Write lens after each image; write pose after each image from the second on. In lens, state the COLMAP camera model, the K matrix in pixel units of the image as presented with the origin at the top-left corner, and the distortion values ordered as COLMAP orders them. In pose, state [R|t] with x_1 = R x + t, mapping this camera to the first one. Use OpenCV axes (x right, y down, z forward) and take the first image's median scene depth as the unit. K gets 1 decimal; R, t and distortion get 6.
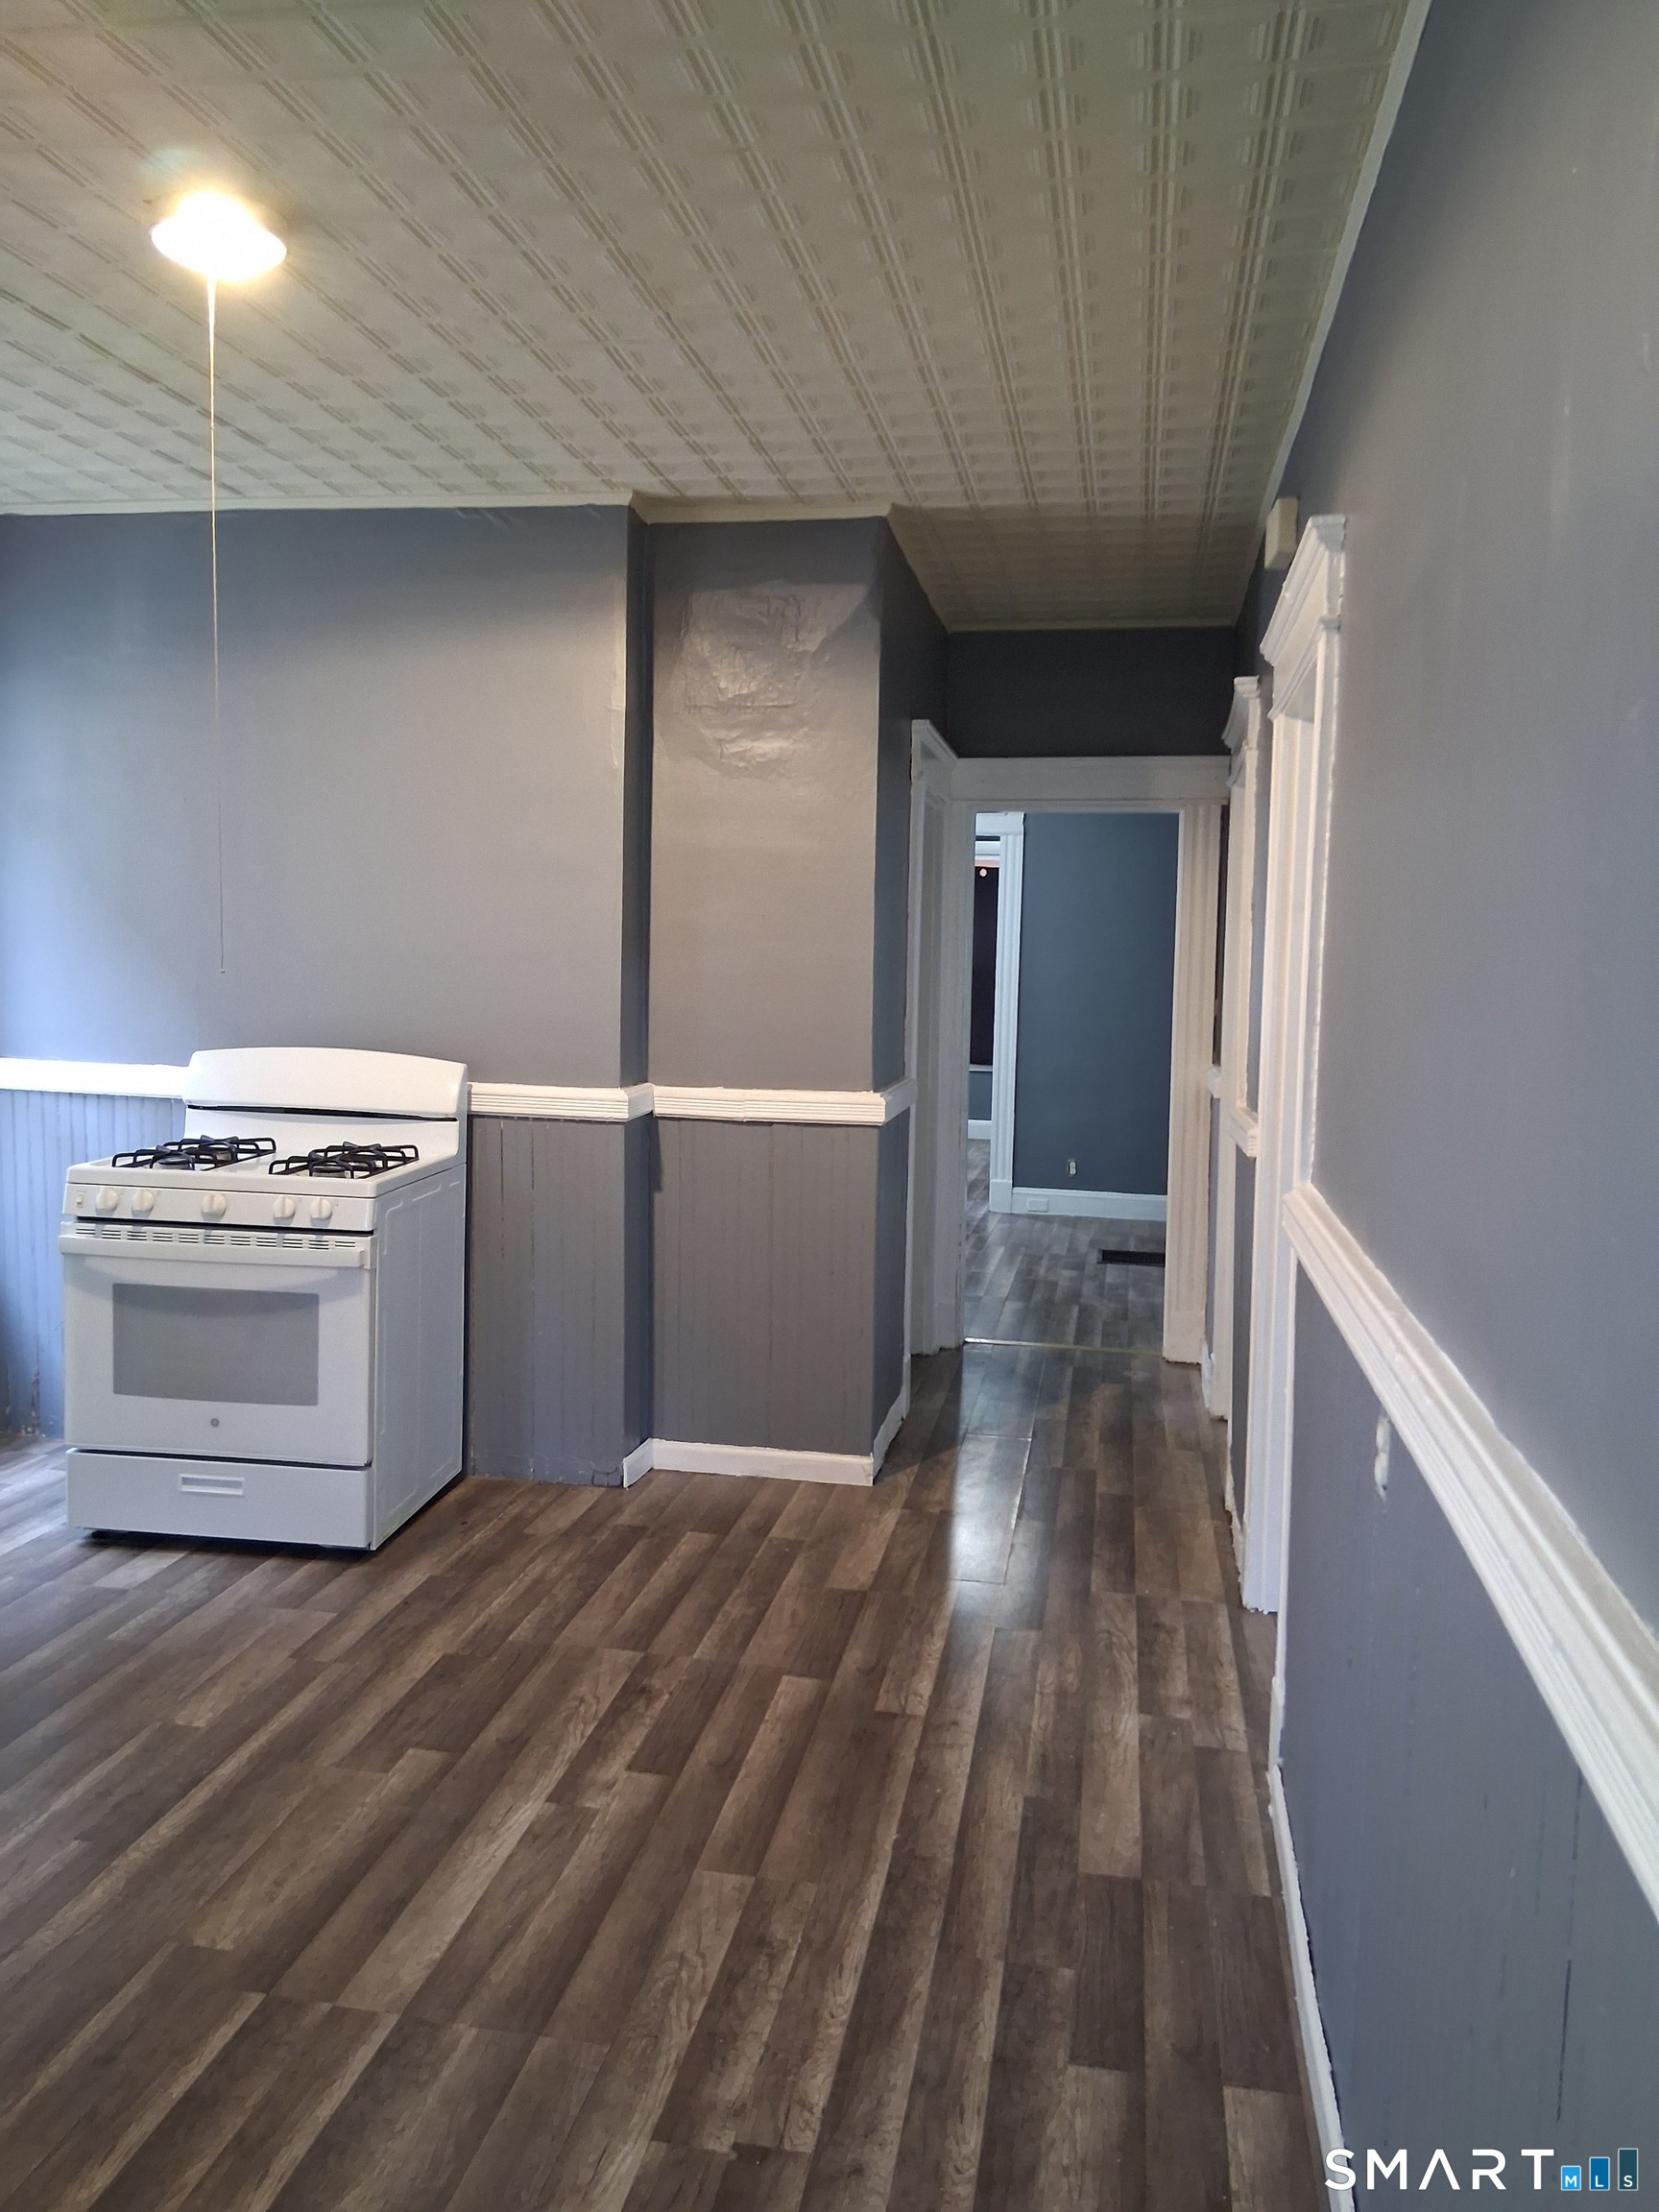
lens RADIAL K [[1671.5, 0, 835.8], [0, 1671.5, 1103.7], [0, 0, 1]] dist [0.121705, -0.205273]
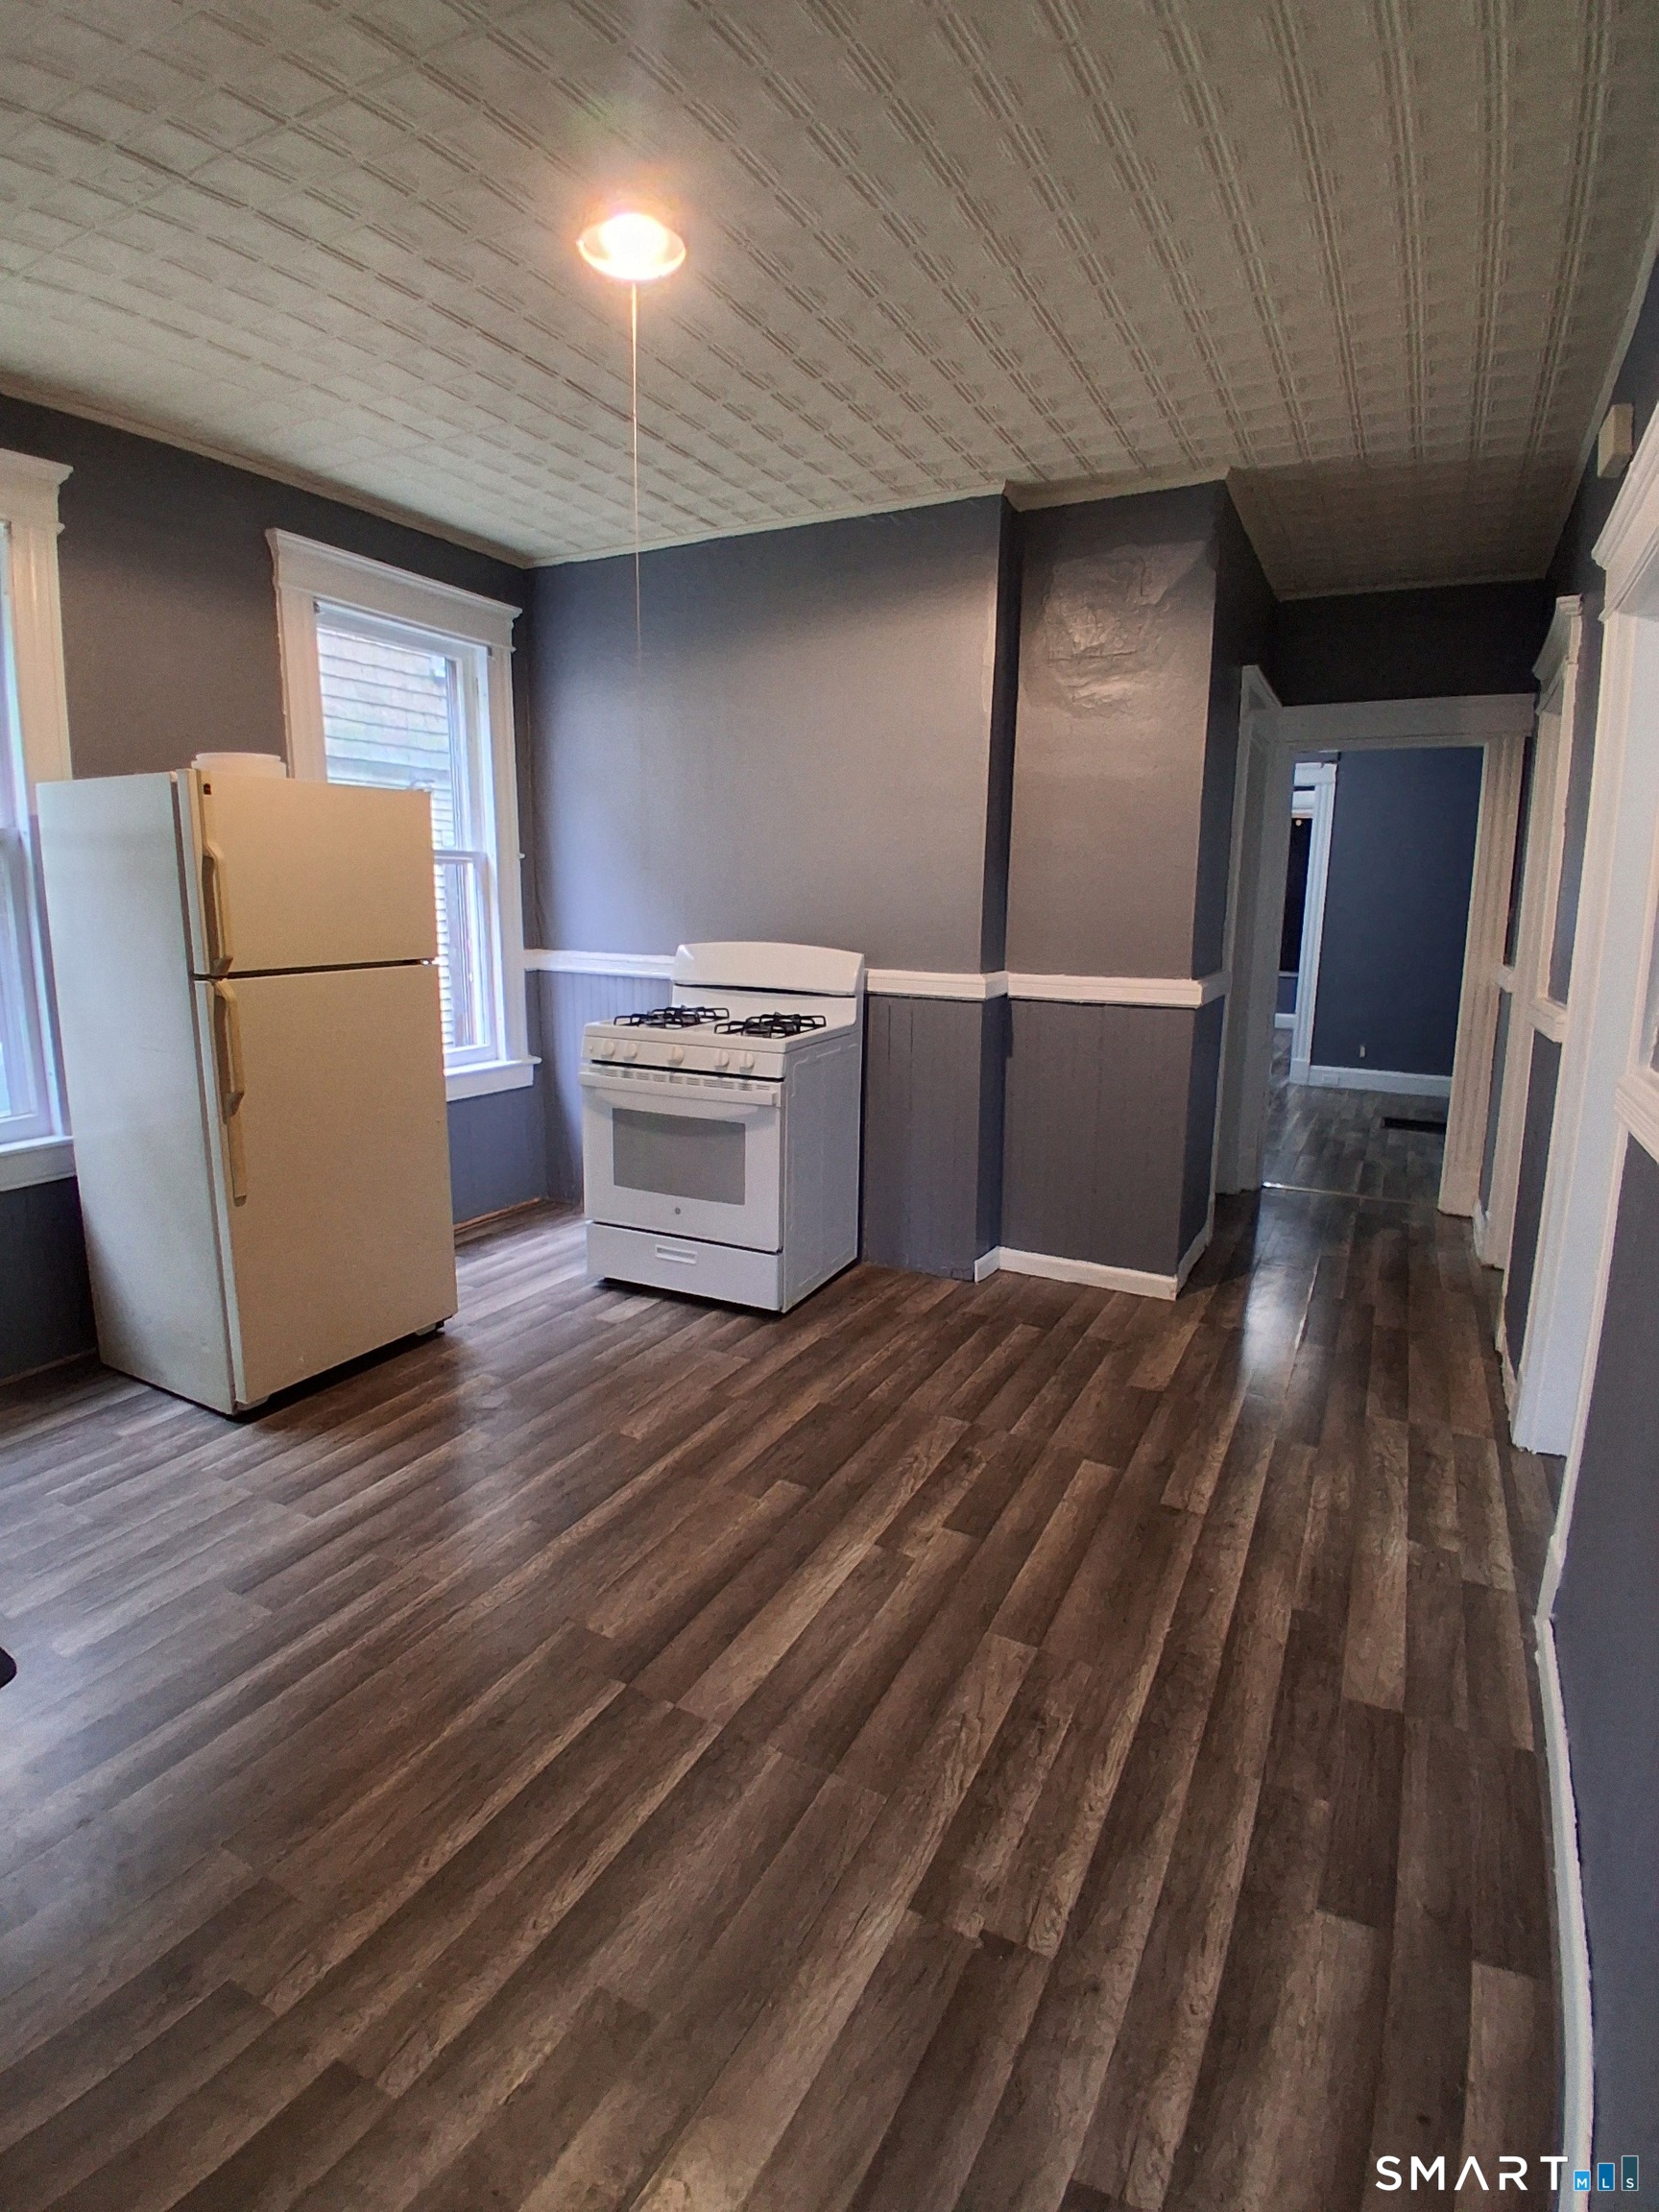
lens RADIAL K [[1101.0, 0, 819.0], [0, 1101.0, 1100.2], [0, 0, 1]] dist [0.015057, -0.056050]
pose [[0.951044, 0.045439, -0.305697, 0.016258], [-0.017767, 0.995535, 0.092701, 0.012491], [0.308545, -0.082732, 0.947605, 0.197198]]
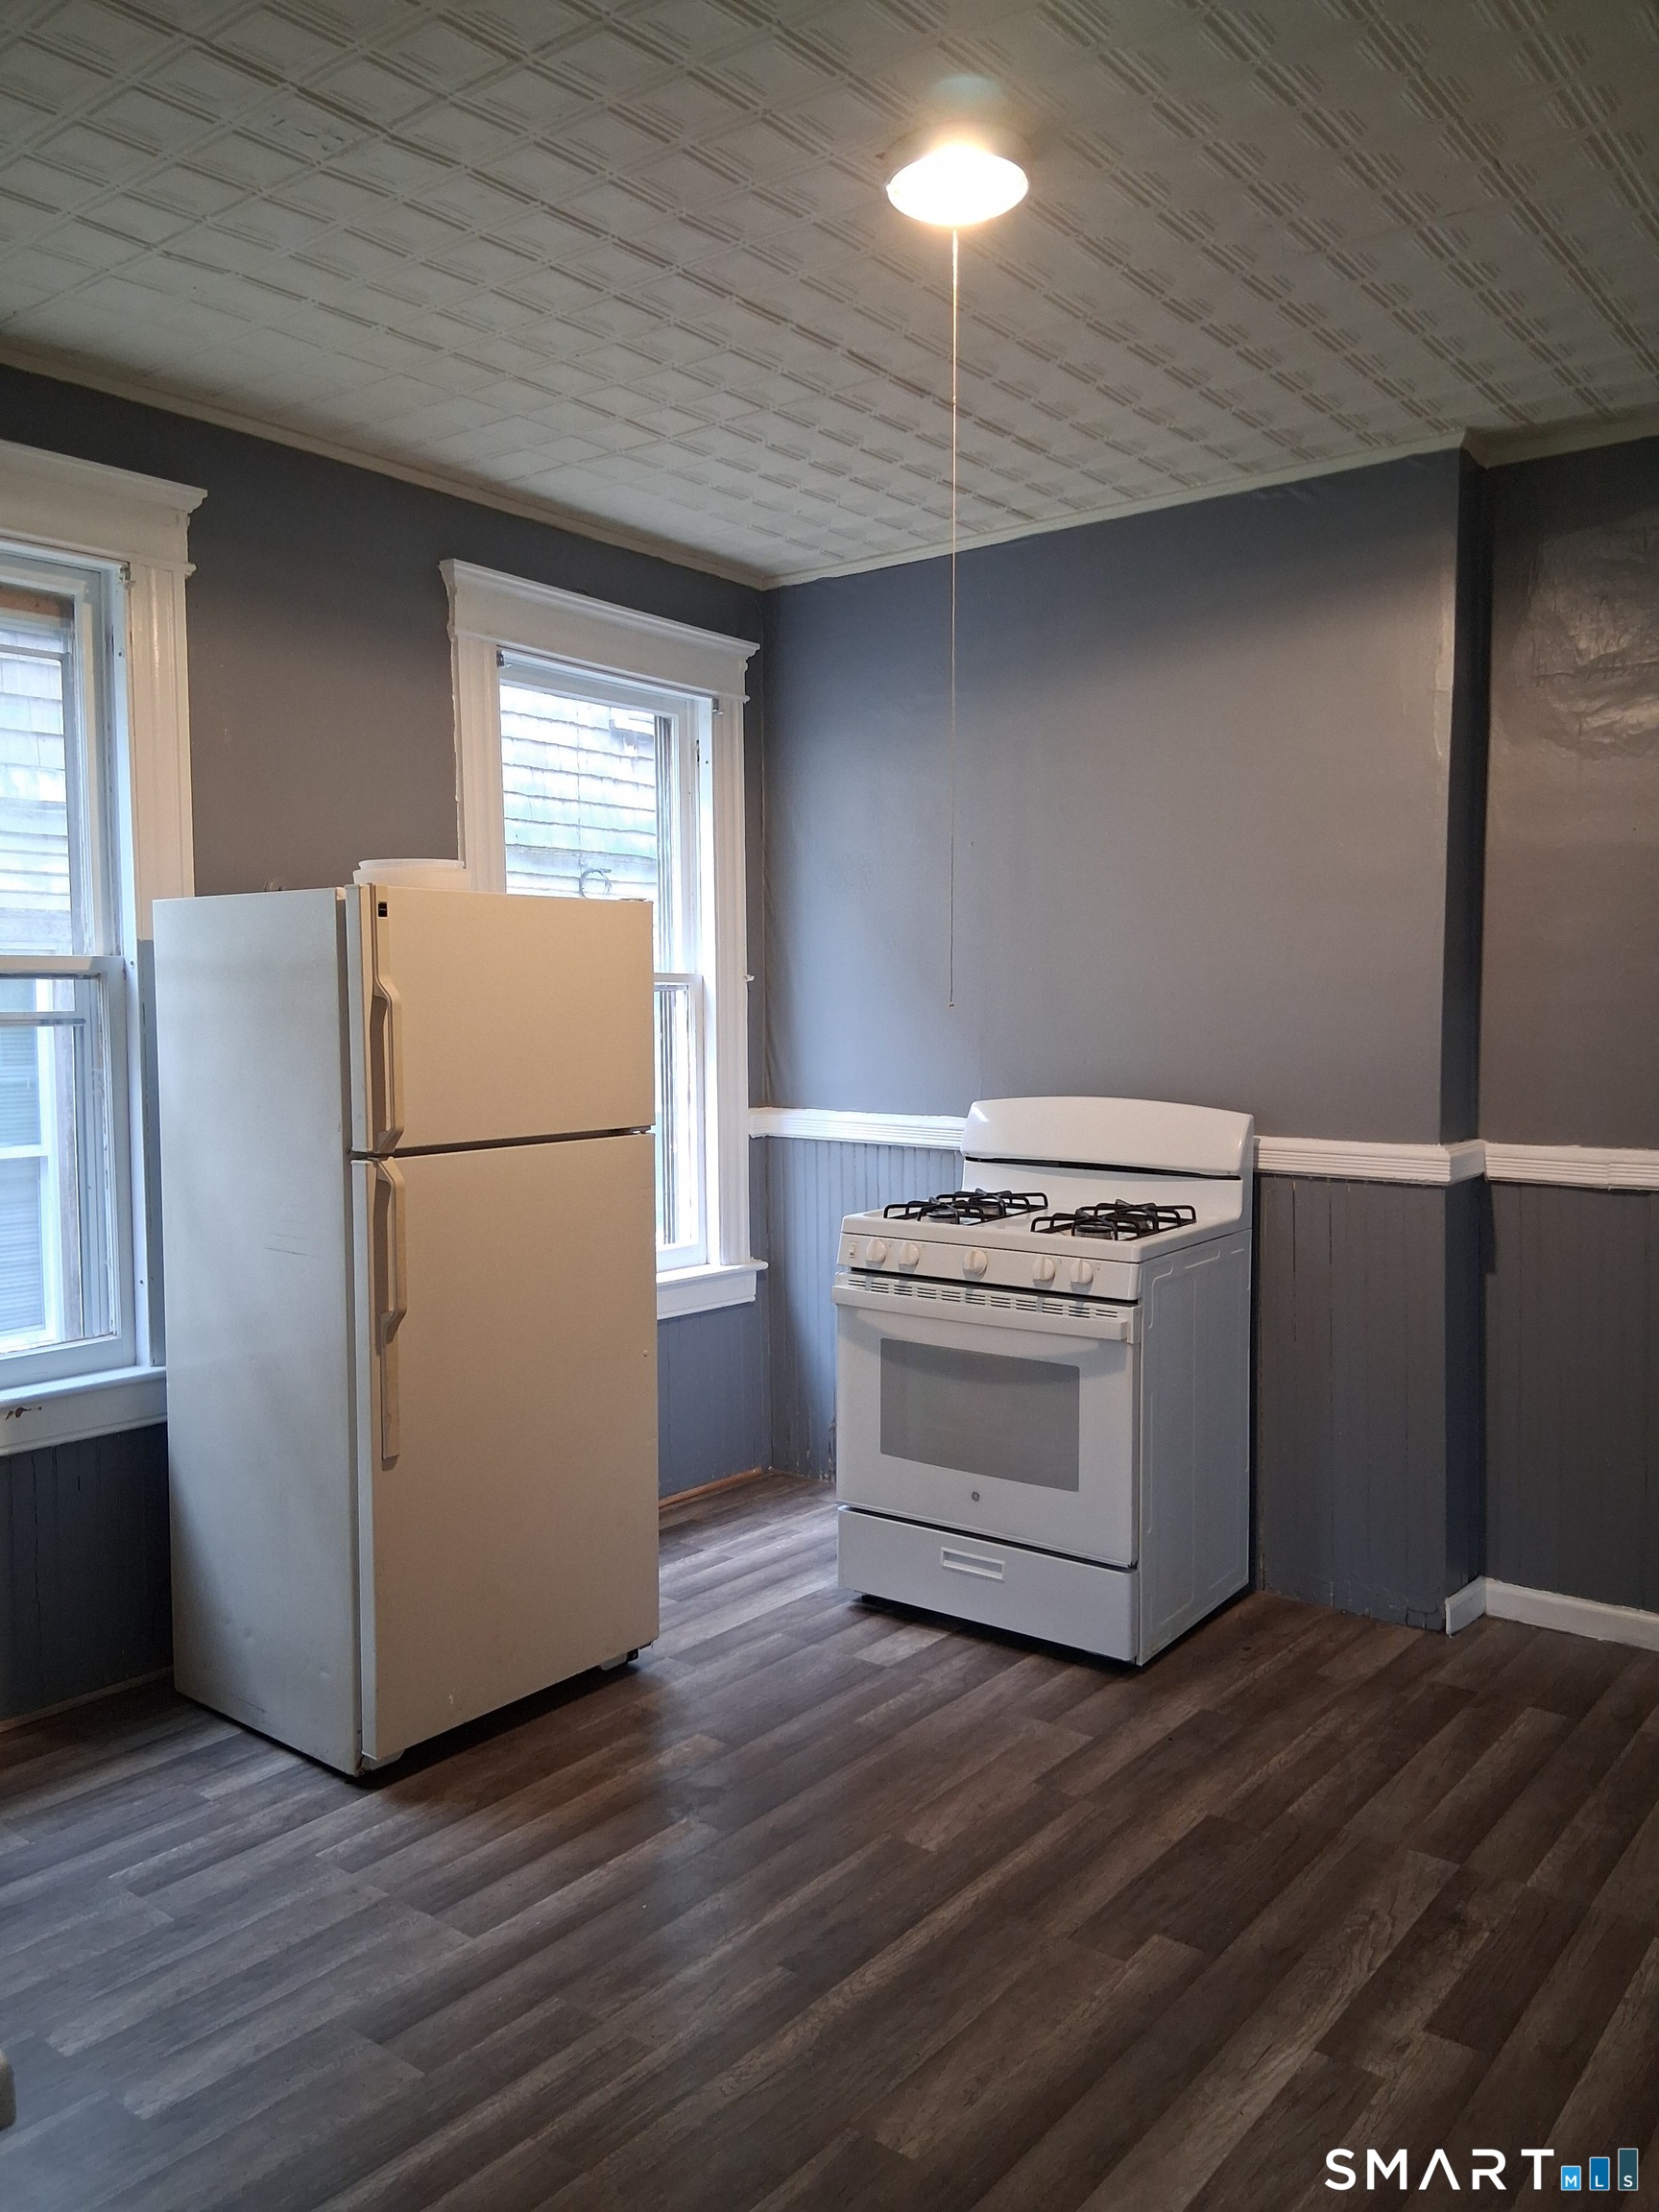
lens RADIAL K [[1671.5, 0, 835.8], [0, 1671.5, 1103.7], [0, 0, 1]] dist [0.121705, -0.205273]
pose [[0.881480, 0.000877, -0.472221, 0.002803], [-0.018963, 0.999257, -0.033542, 0.004828], [0.471841, 0.038522, 0.880842, 0.147210]]
